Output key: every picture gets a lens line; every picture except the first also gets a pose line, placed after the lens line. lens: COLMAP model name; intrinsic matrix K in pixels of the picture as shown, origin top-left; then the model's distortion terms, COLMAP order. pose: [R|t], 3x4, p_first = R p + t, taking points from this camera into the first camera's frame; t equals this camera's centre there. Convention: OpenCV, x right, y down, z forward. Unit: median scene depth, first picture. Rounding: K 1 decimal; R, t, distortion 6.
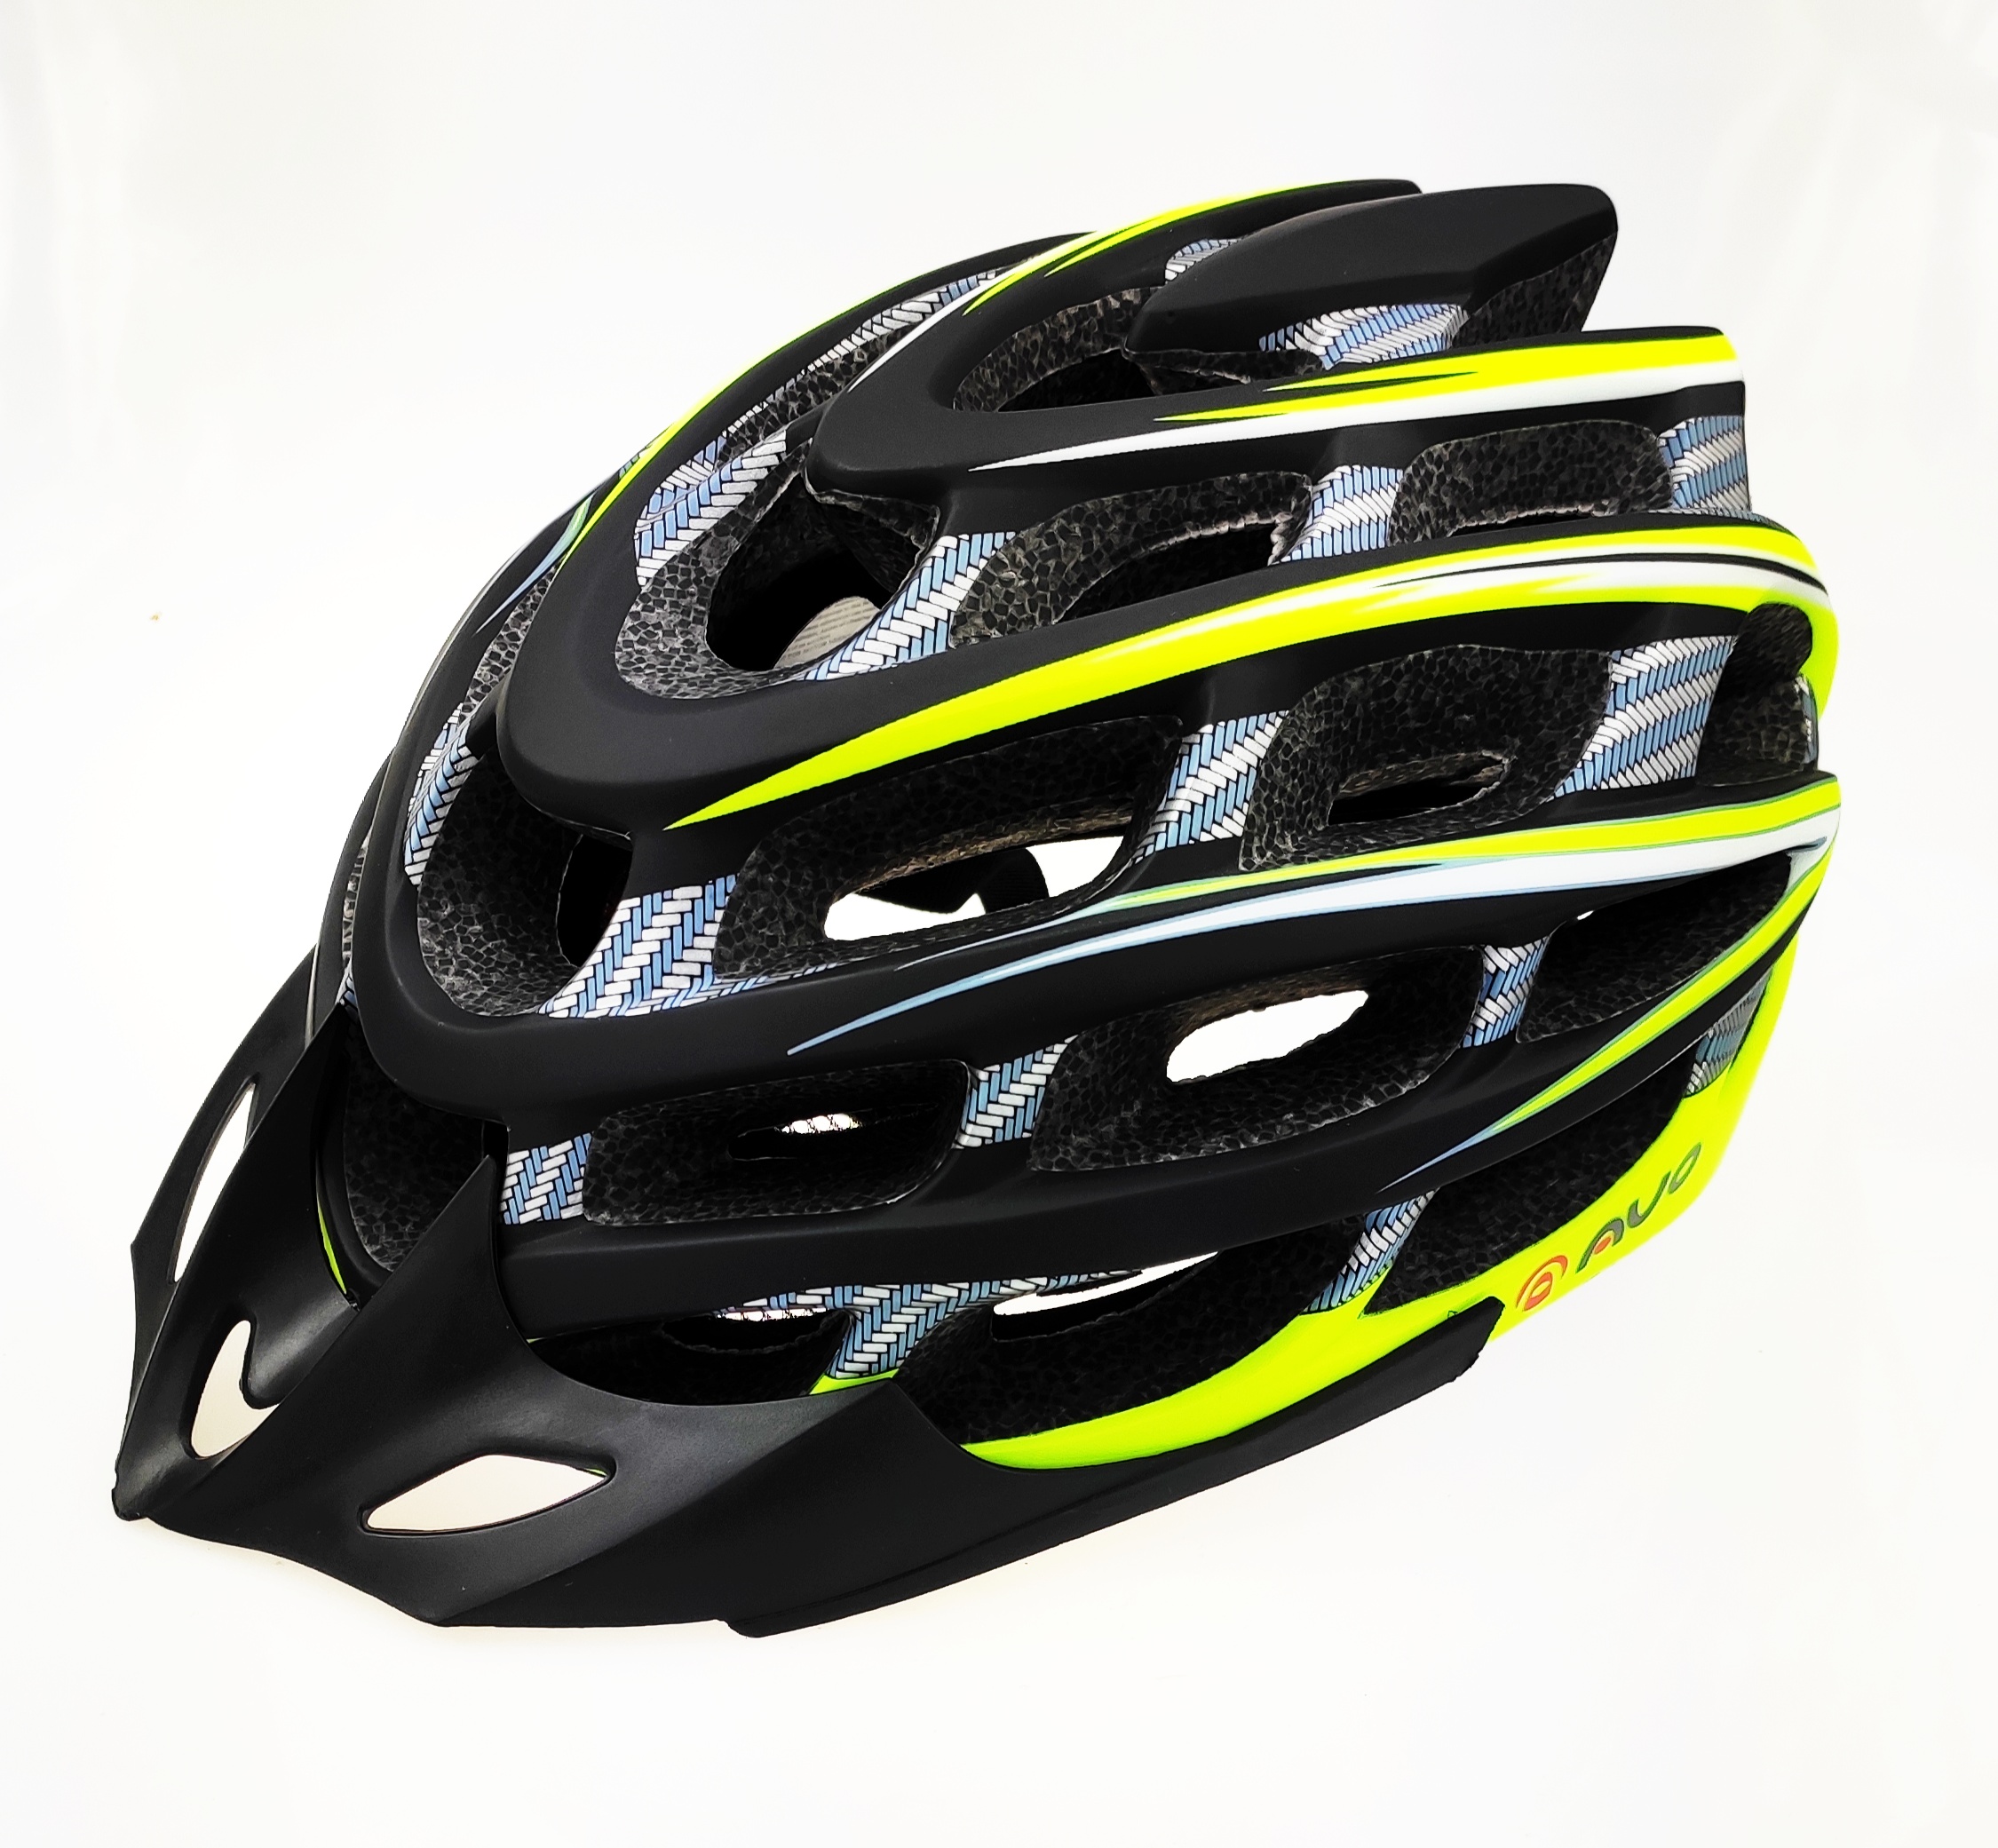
lens RADIAL K [[1662.6, 0, 1000.2], [0, 1662.6, 918.6], [0, 0, 1]] dist [0.028257, 0.009688]
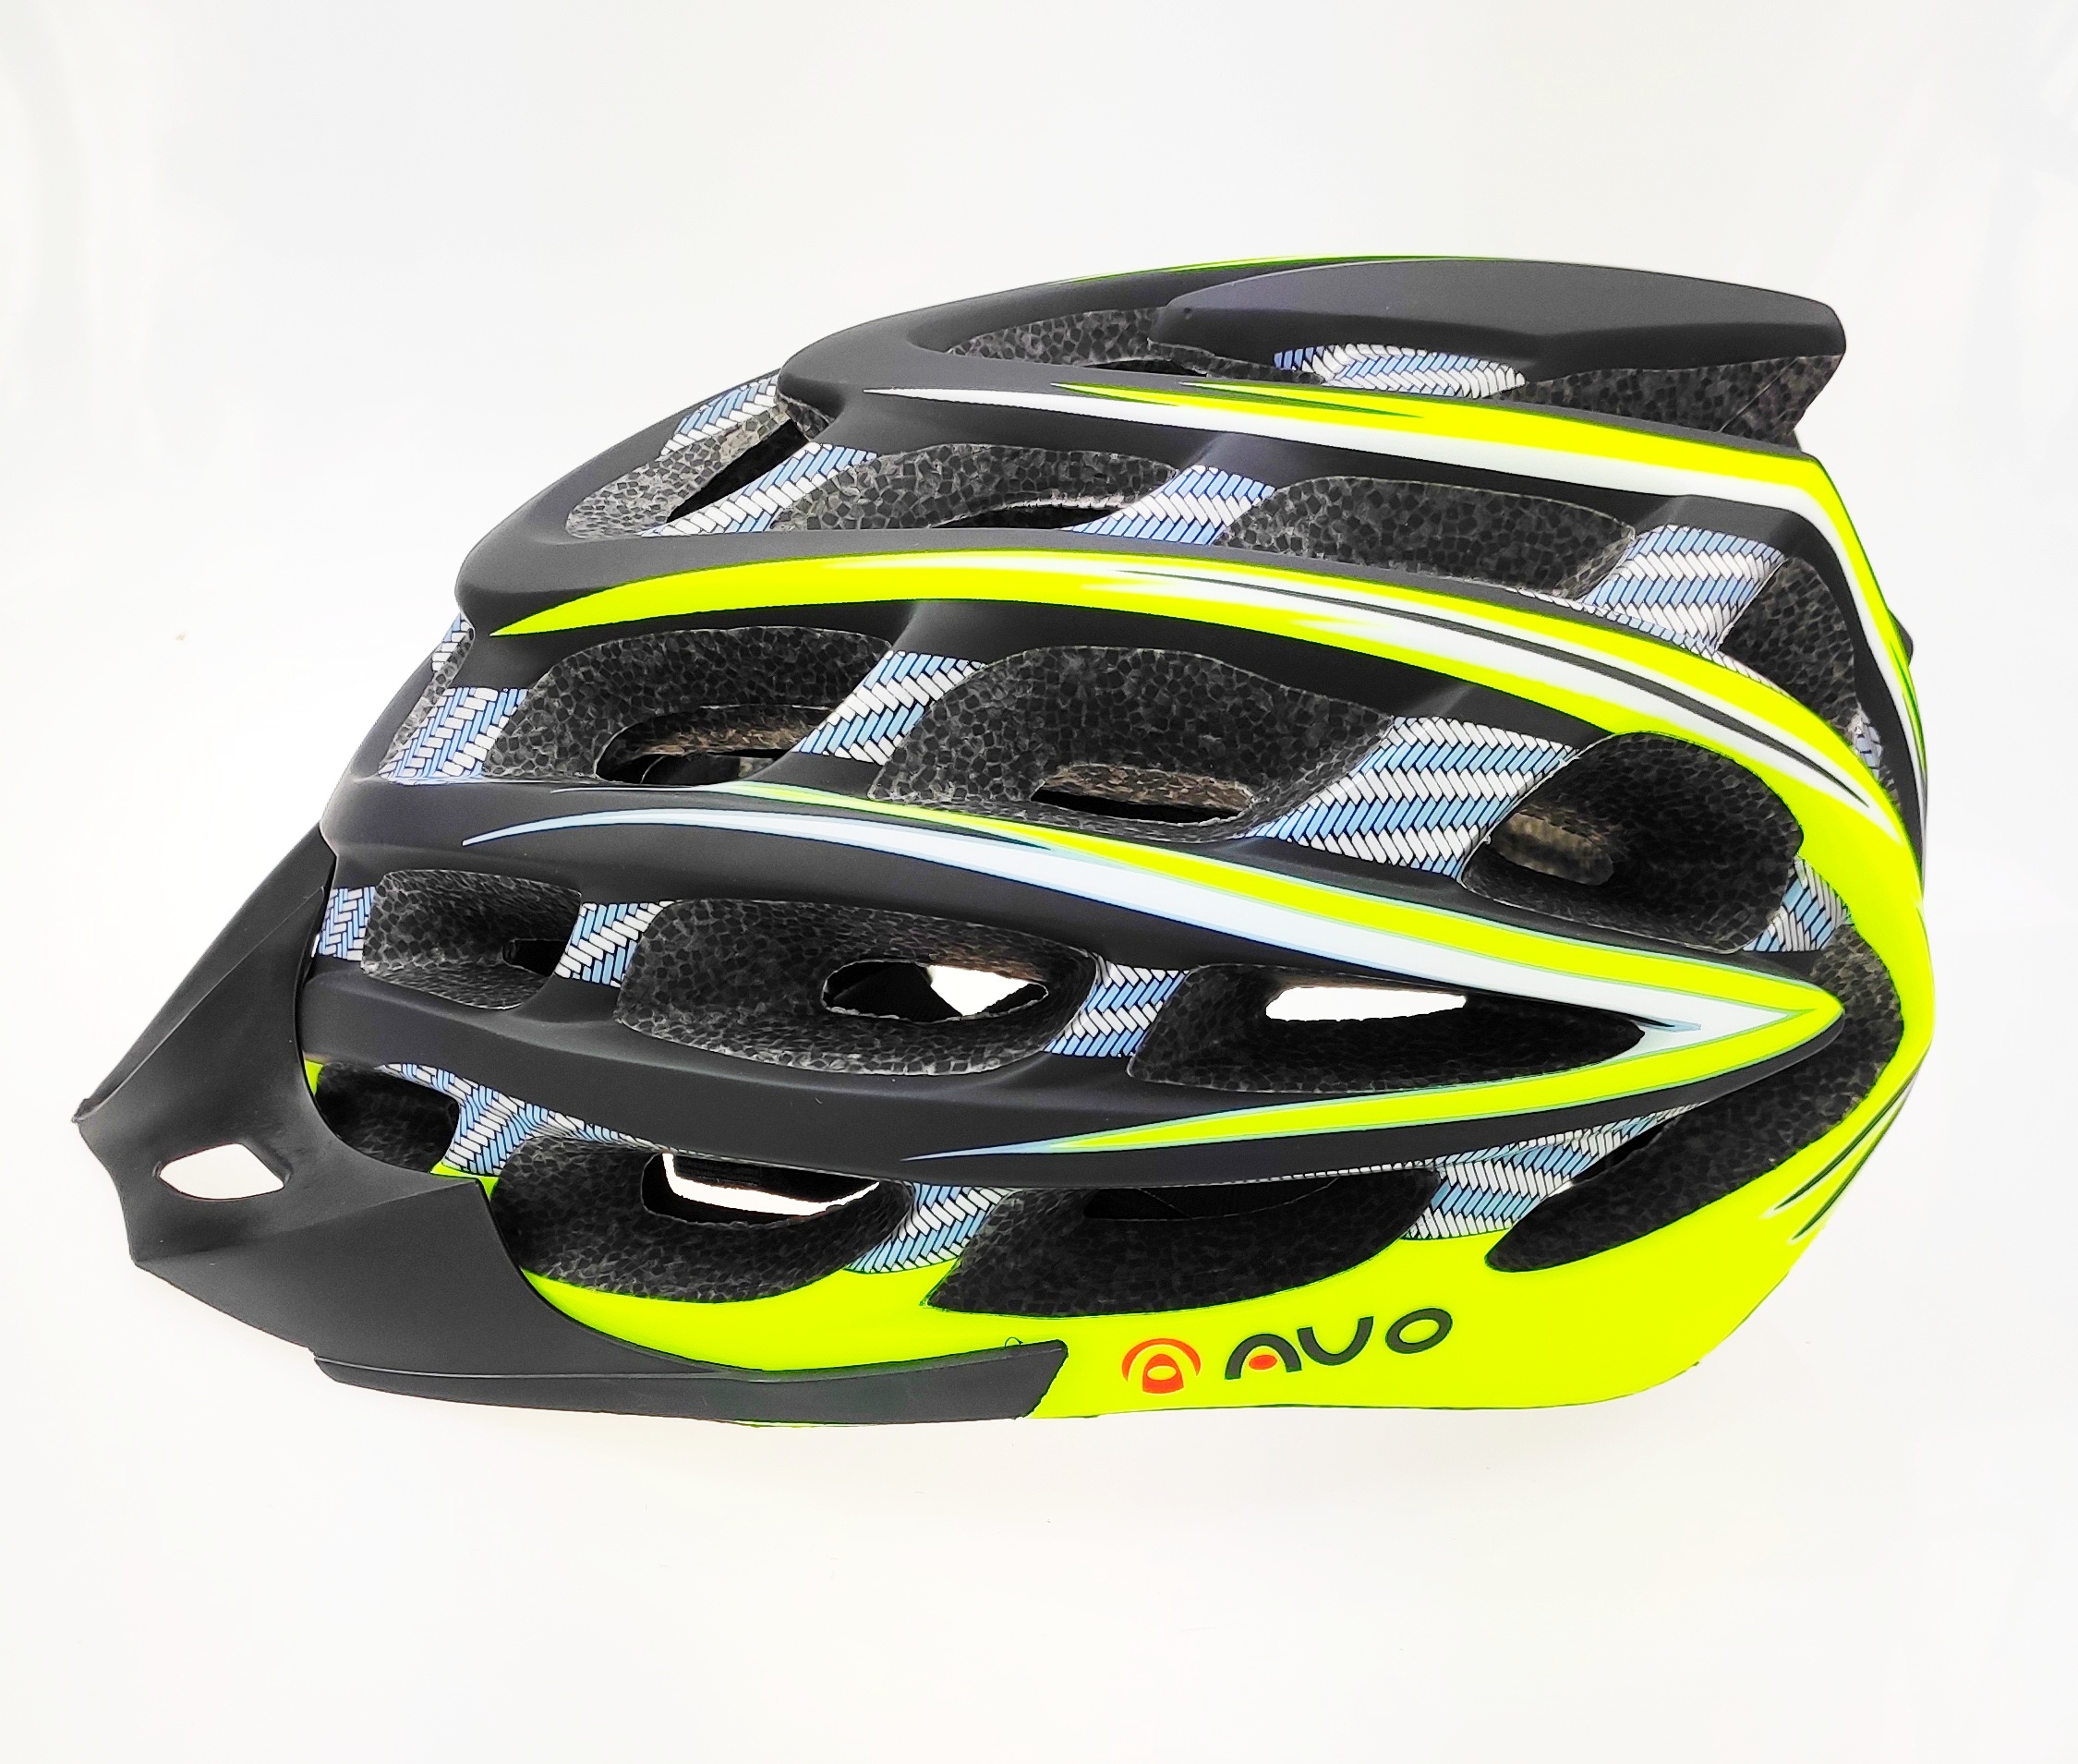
lens RADIAL K [[1680.8, 0, 1043.5], [0, 1680.8, 868.4], [0, 0, 1]] dist [0.044250, -0.018369]
pose [[0.897064, 0.293764, -0.330119, 0.523294], [-0.317304, 0.948143, -0.018513, -0.002655], [0.307561, 0.121356, 0.943758, 0.078379]]
